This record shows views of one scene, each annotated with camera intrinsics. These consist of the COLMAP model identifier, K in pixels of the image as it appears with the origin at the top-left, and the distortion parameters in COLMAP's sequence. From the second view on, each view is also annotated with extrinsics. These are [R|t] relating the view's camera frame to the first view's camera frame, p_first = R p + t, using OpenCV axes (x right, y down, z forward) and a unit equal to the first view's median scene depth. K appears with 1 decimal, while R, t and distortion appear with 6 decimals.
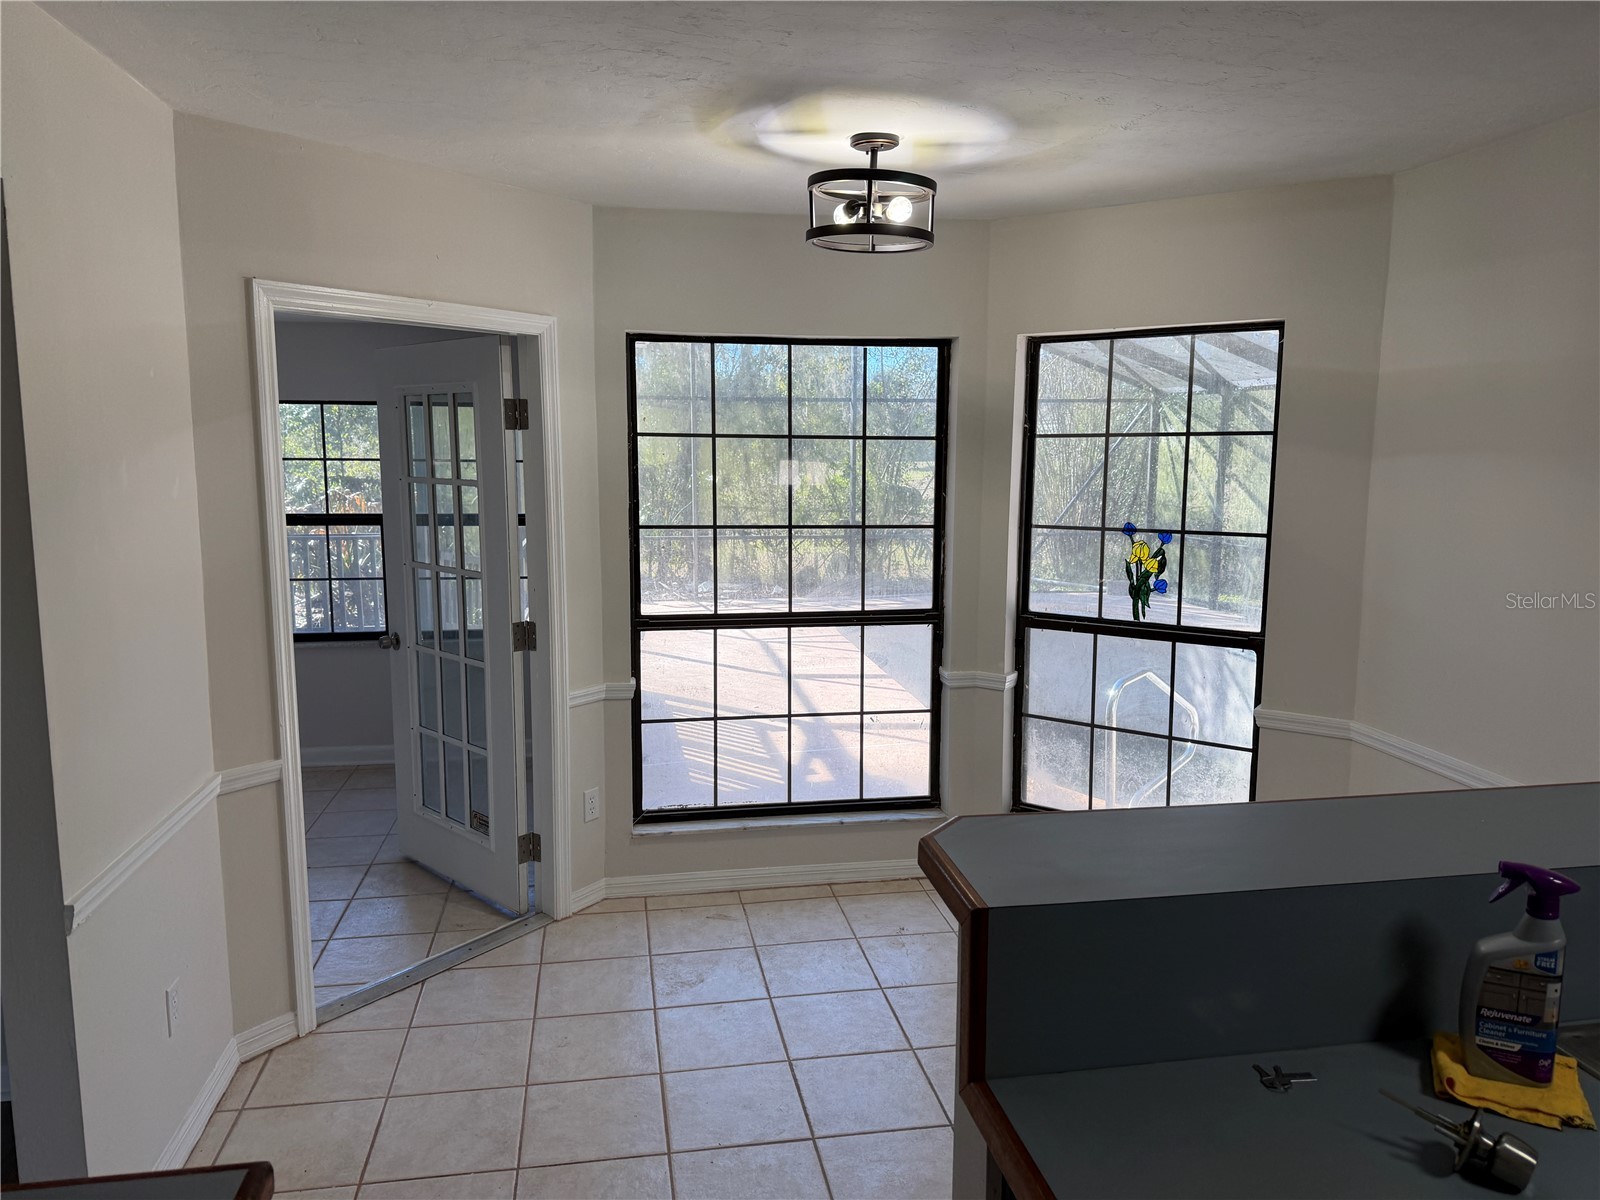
lens RADIAL K [[1094.8, 0, 800.2], [0, 1094.8, 581.5], [0, 0, 1]] dist [0.225968, -0.140618]
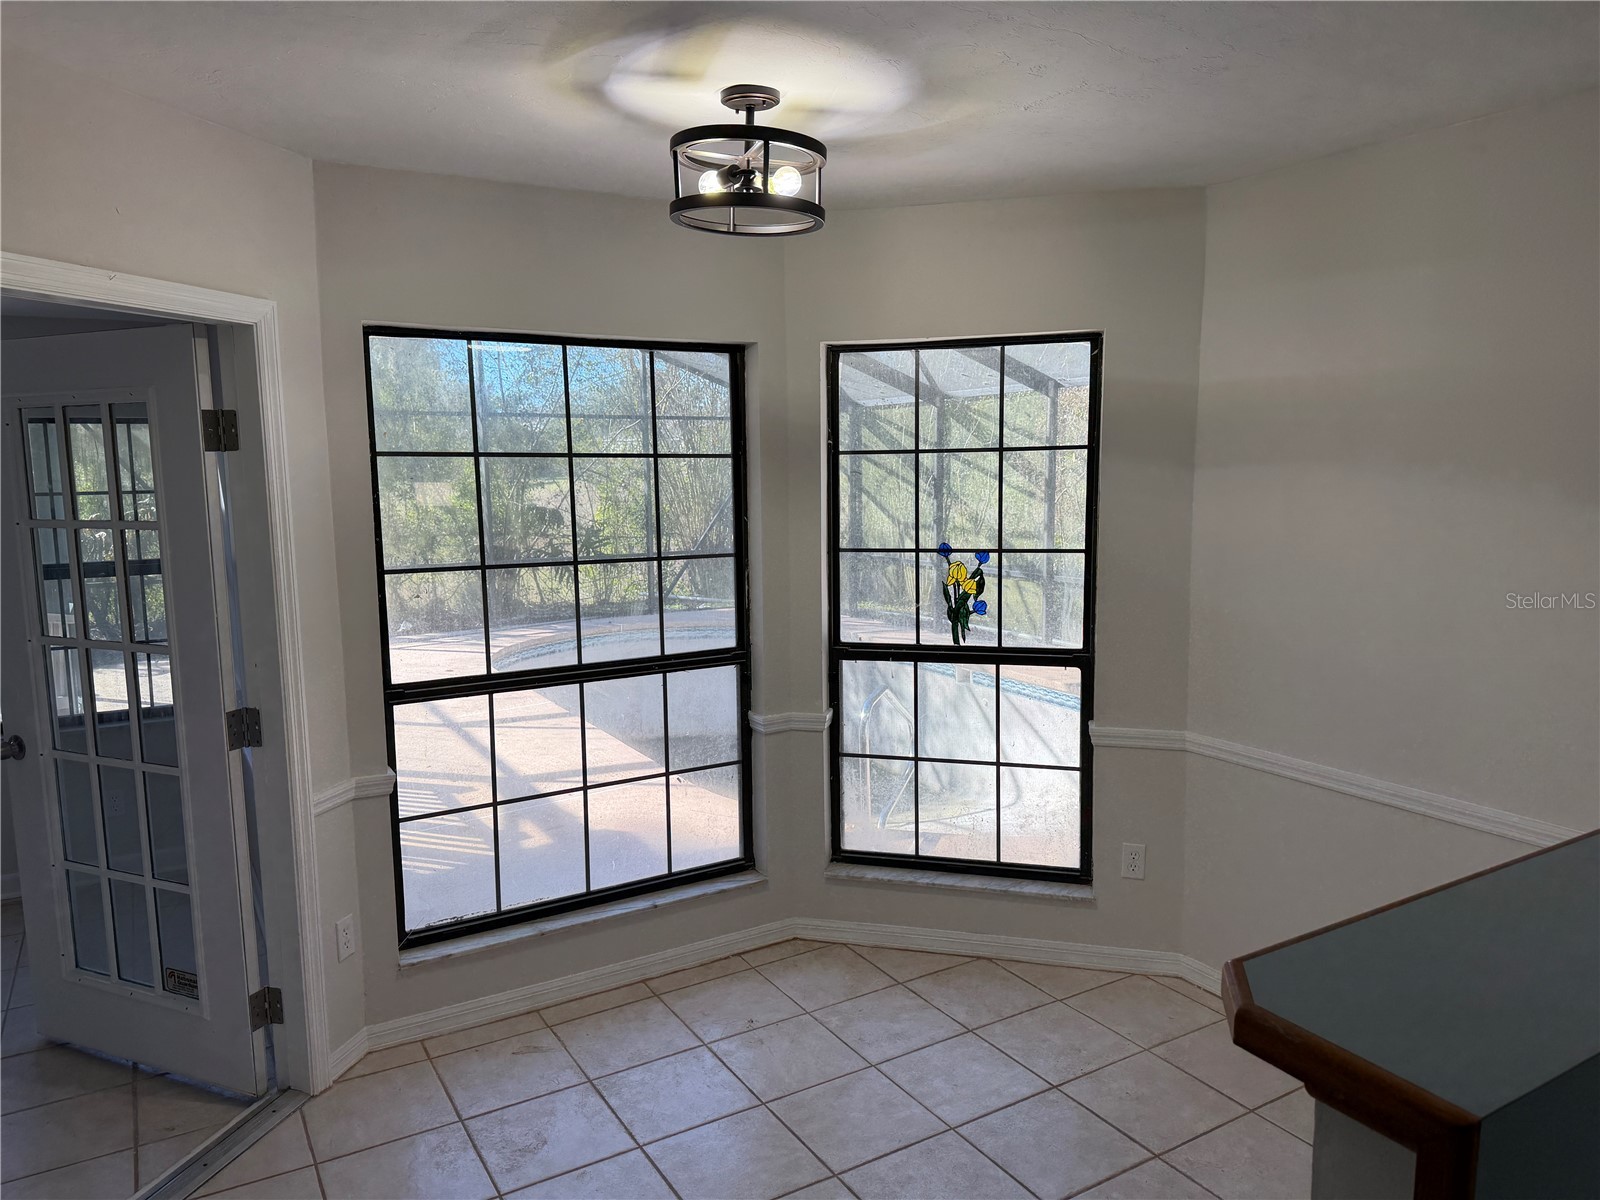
lens RADIAL K [[1118.8, 0, 800.0], [0, 1118.8, 600.0], [0, 0, 1]] dist [0.226894, -0.285769]
pose [[0.943670, -0.060067, 0.325390, -0.137112], [0.060518, 0.998129, 0.008745, -0.019998], [-0.325306, 0.011440, 0.945540, 0.136013]]
